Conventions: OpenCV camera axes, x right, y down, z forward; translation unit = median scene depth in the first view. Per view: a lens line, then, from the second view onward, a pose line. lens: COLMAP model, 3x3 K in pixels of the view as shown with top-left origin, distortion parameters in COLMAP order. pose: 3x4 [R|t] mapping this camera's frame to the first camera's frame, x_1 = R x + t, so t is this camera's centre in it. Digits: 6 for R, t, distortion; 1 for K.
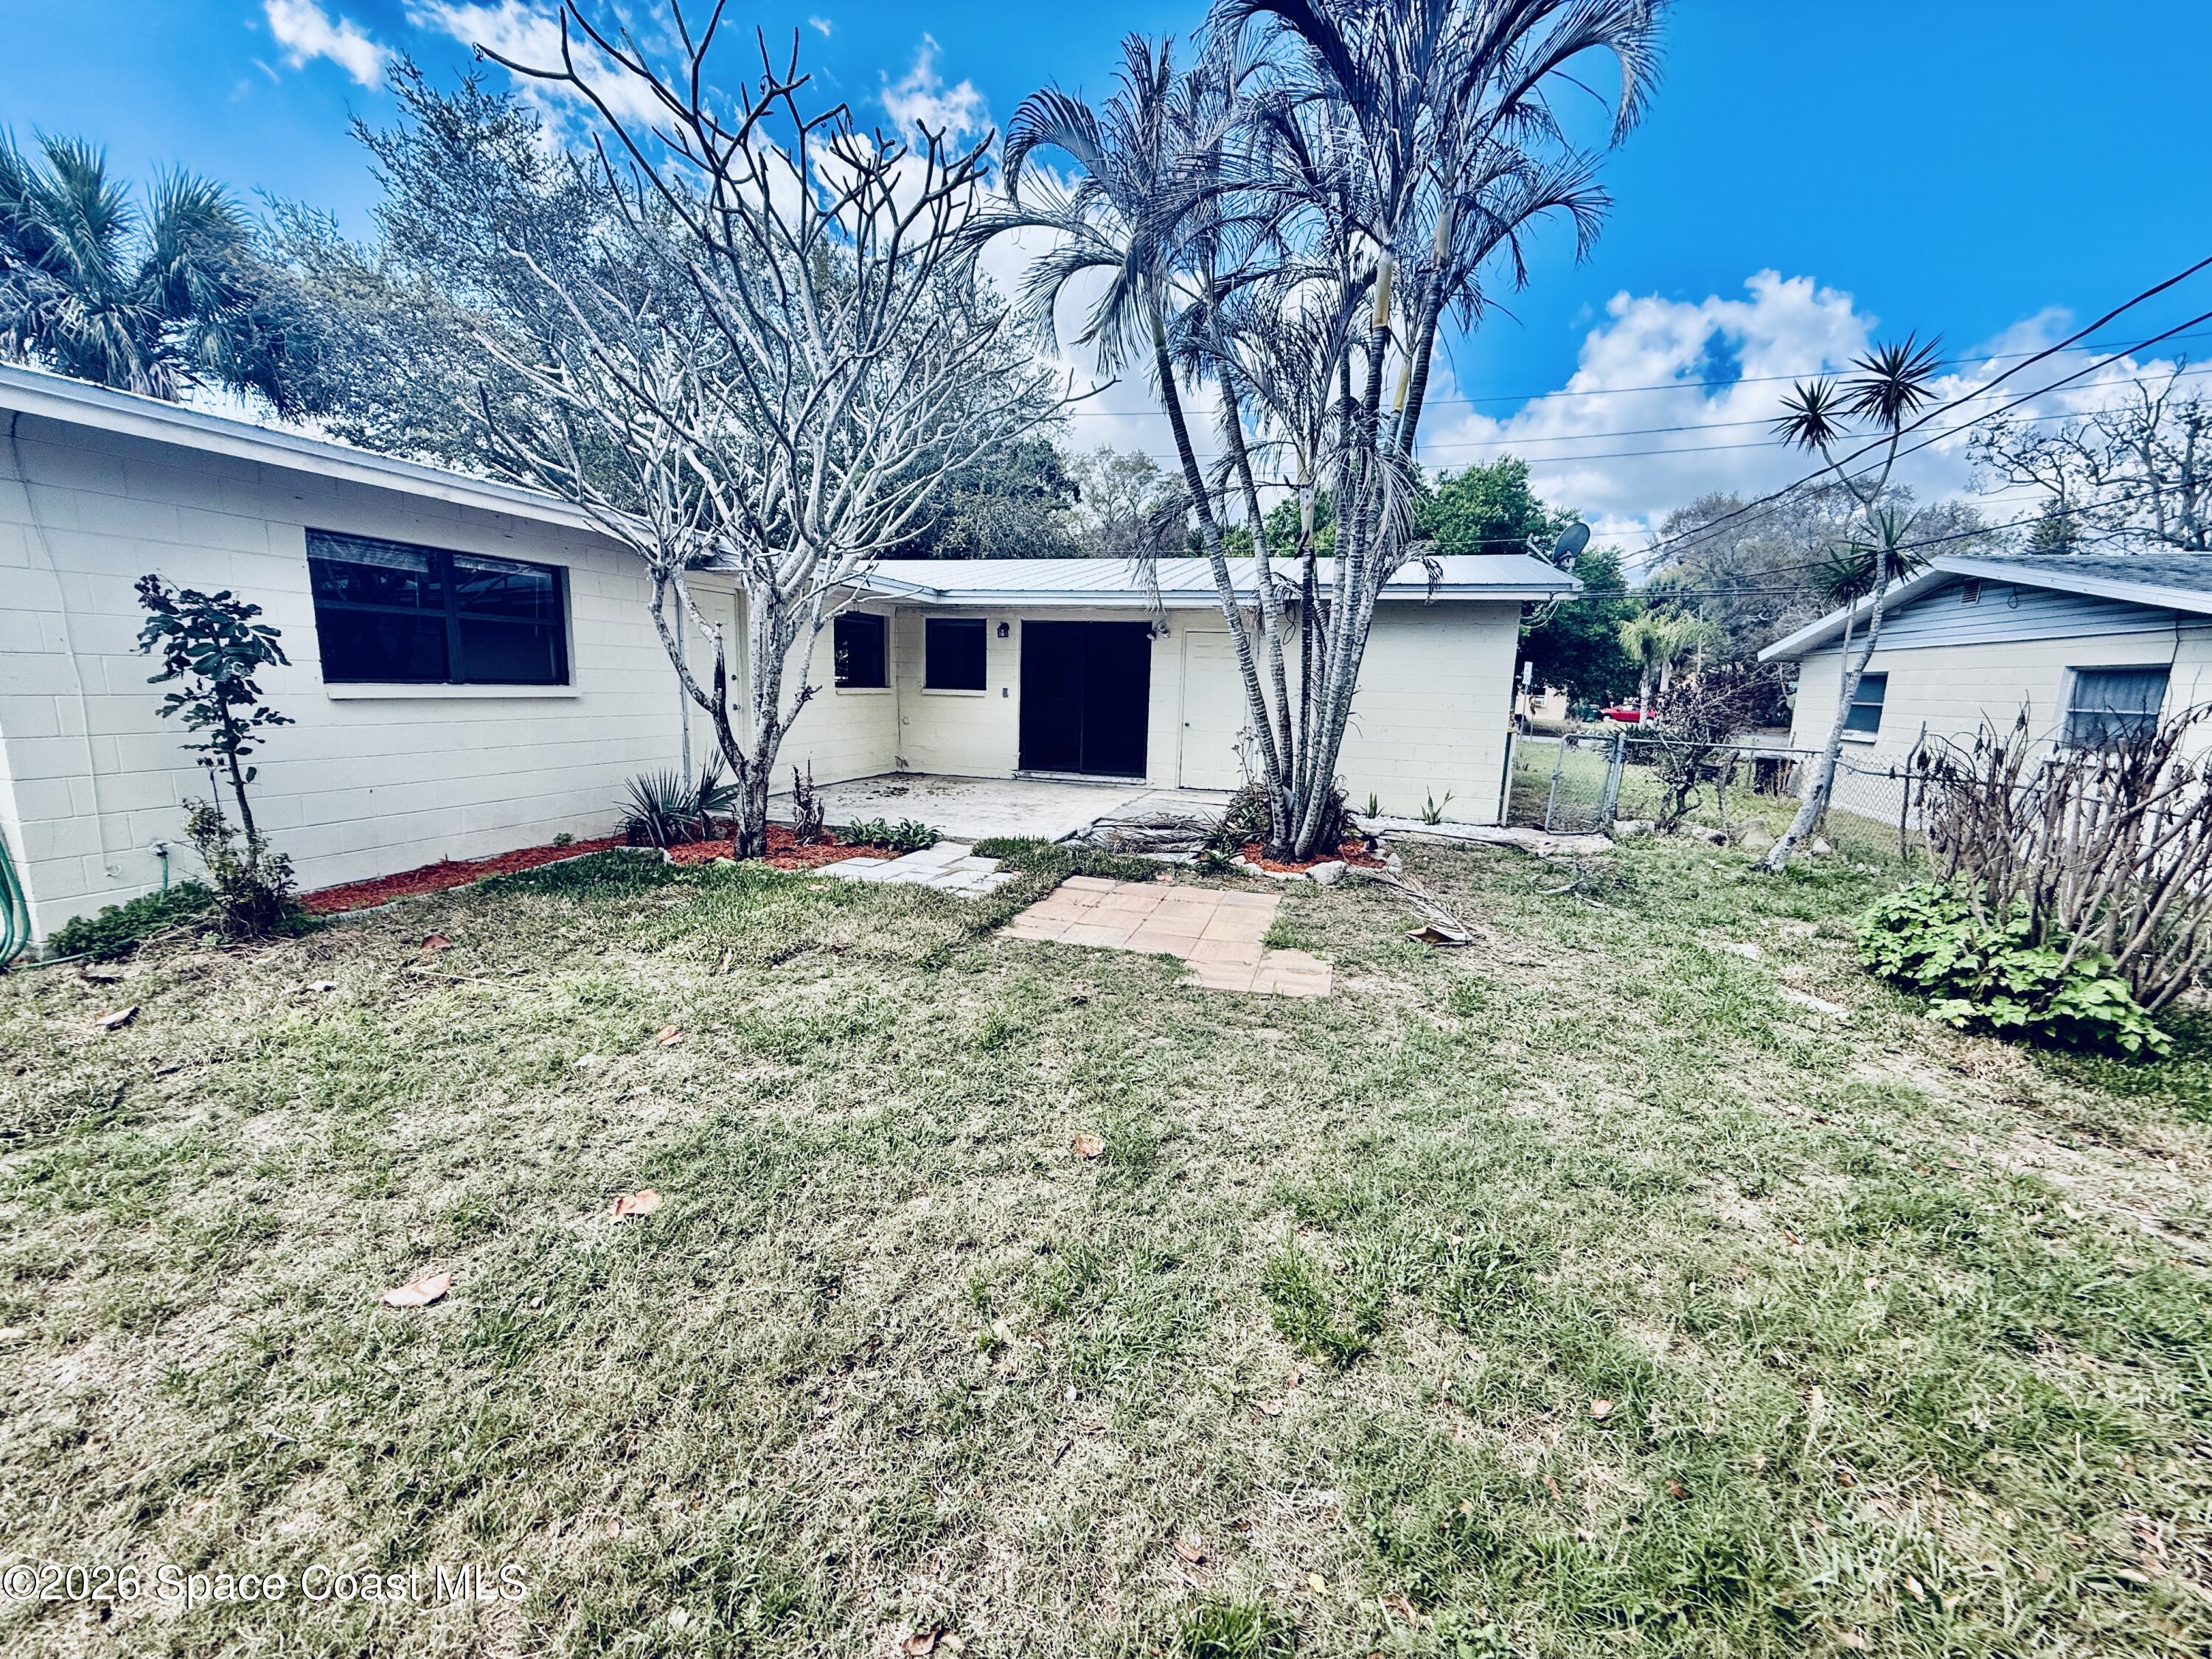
lens RADIAL K [[883.9, 0, 1107.5], [0, 883.9, 827.5], [0, 0, 1]] dist [0.000521, -0.000265]
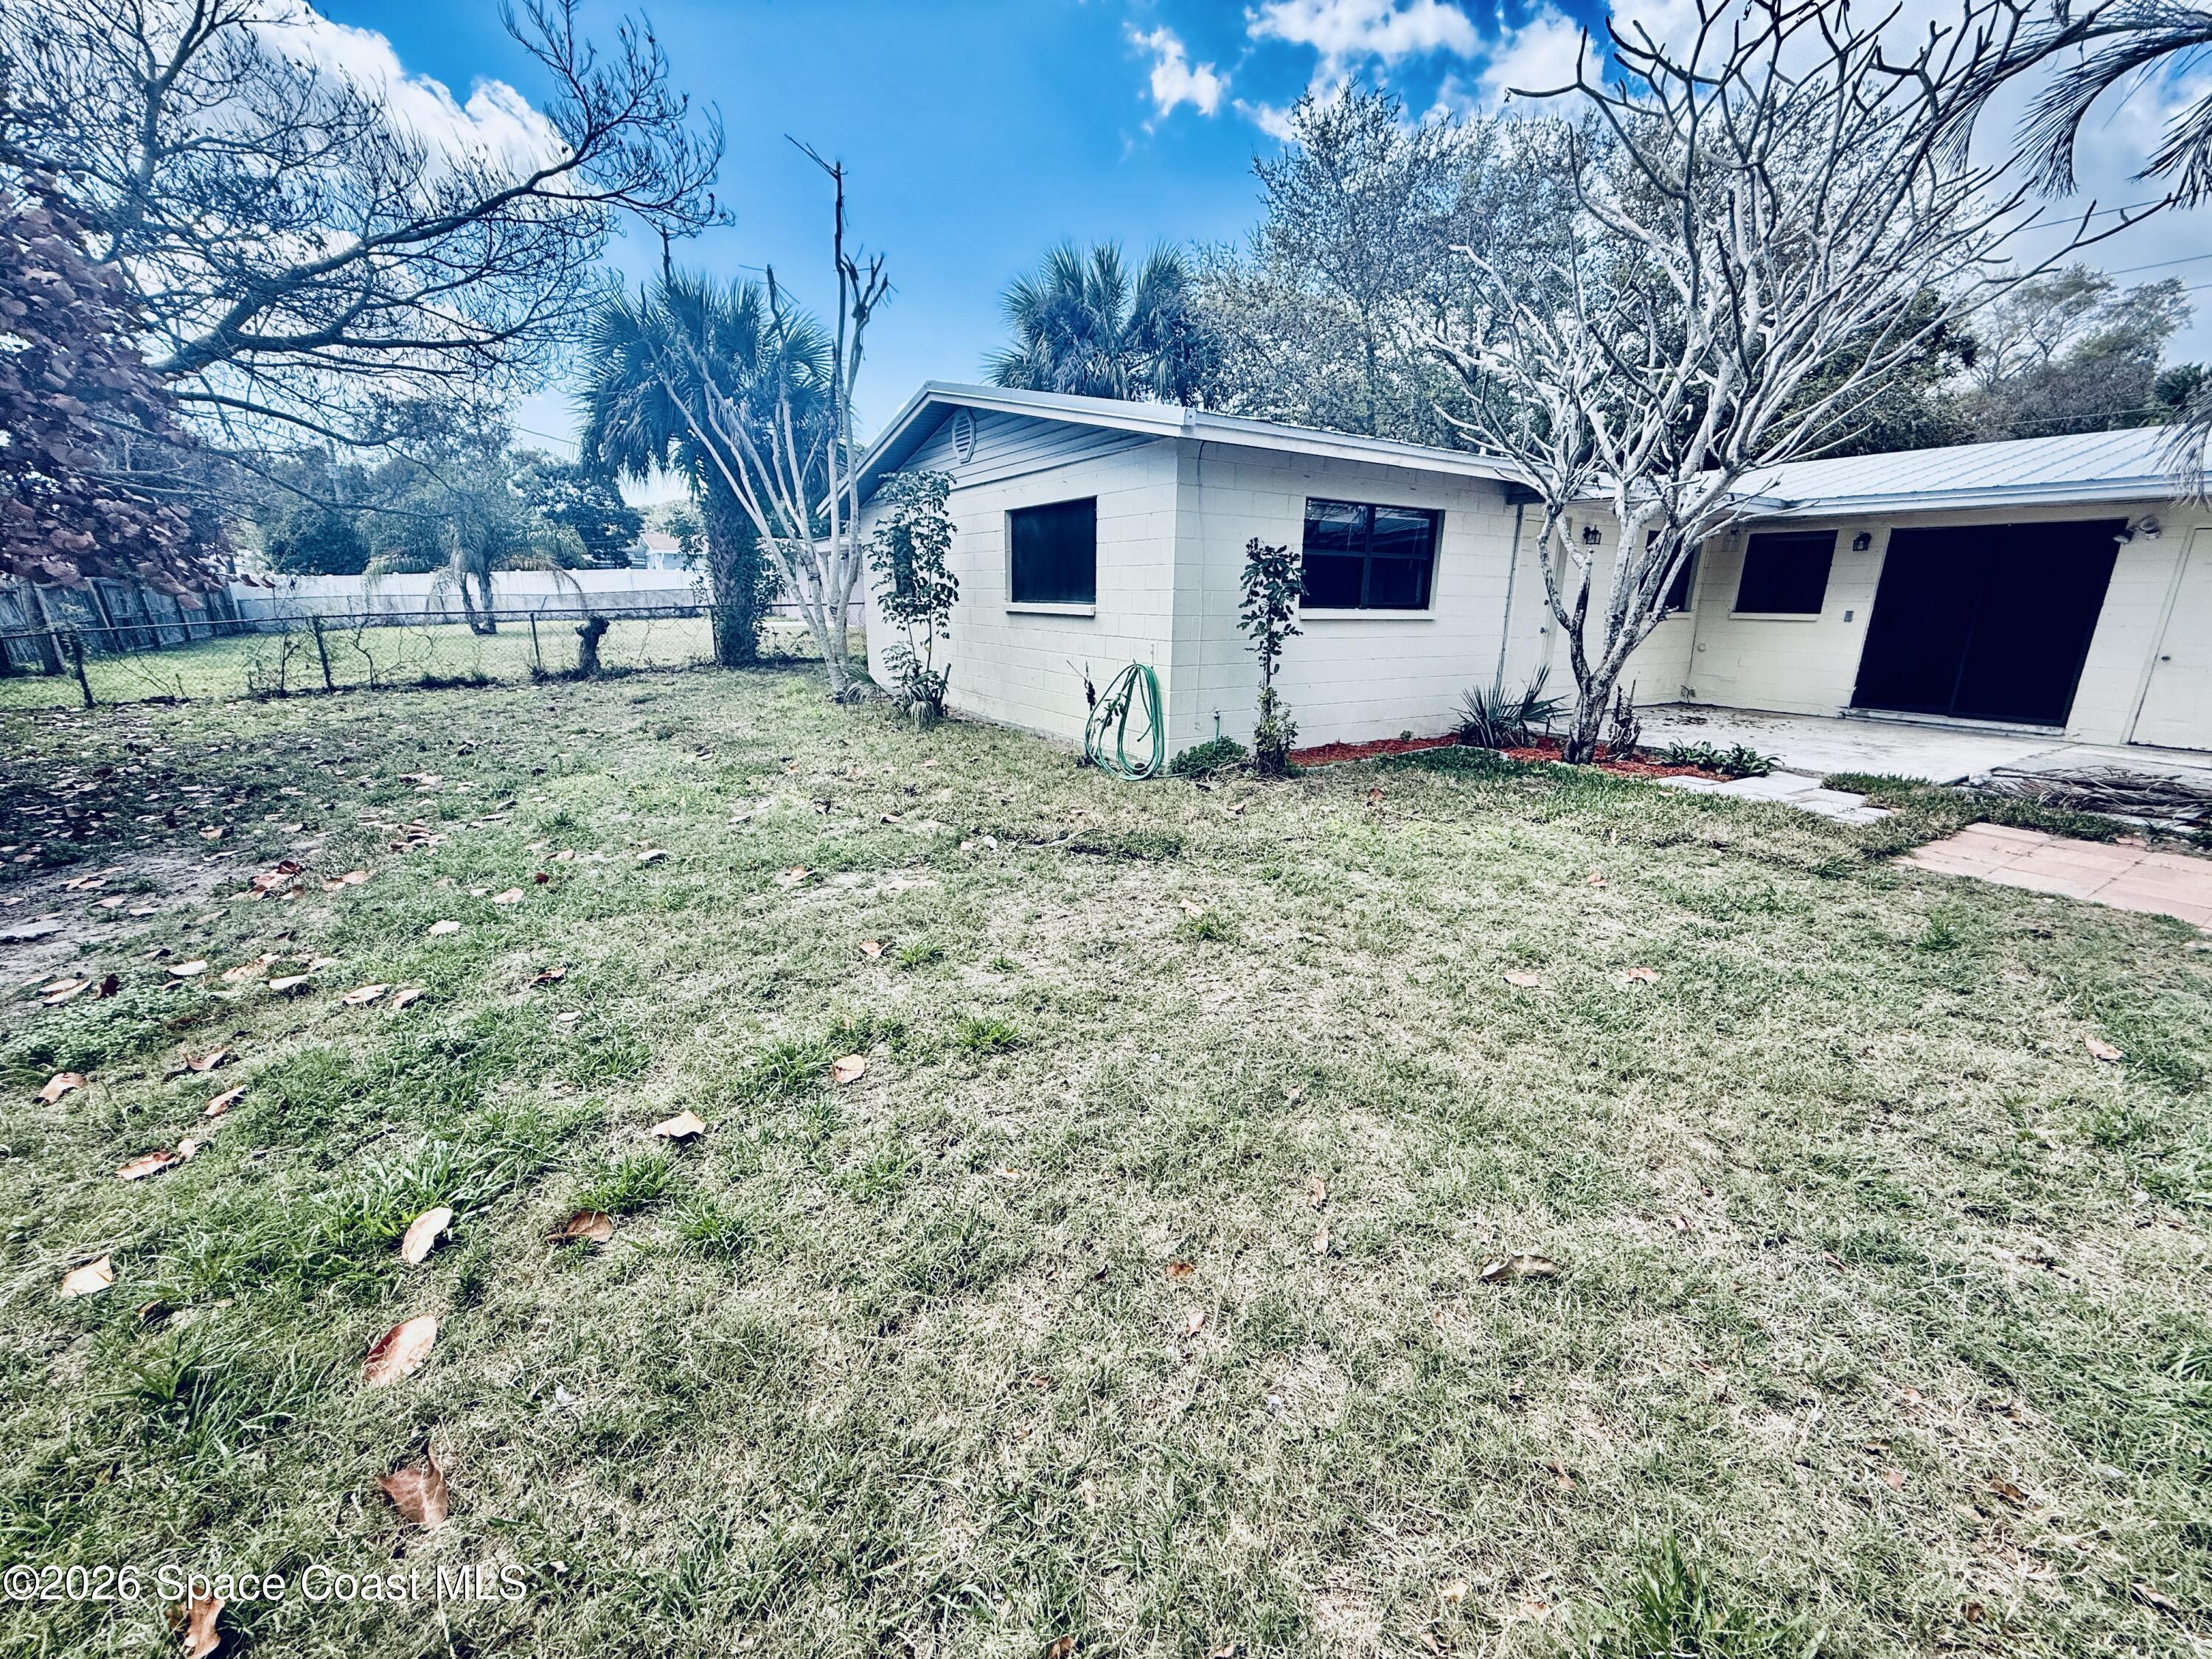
lens RADIAL K [[883.9, 0, 1094.1], [0, 883.9, 830.8], [0, 0, 1]] dist [0.000521, -0.000265]
pose [[0.741913, 0.152086, -0.653020, -0.120384], [-0.100472, 0.988156, 0.115989, 0.051091], [0.662926, -0.020444, 0.748406, -0.253584]]
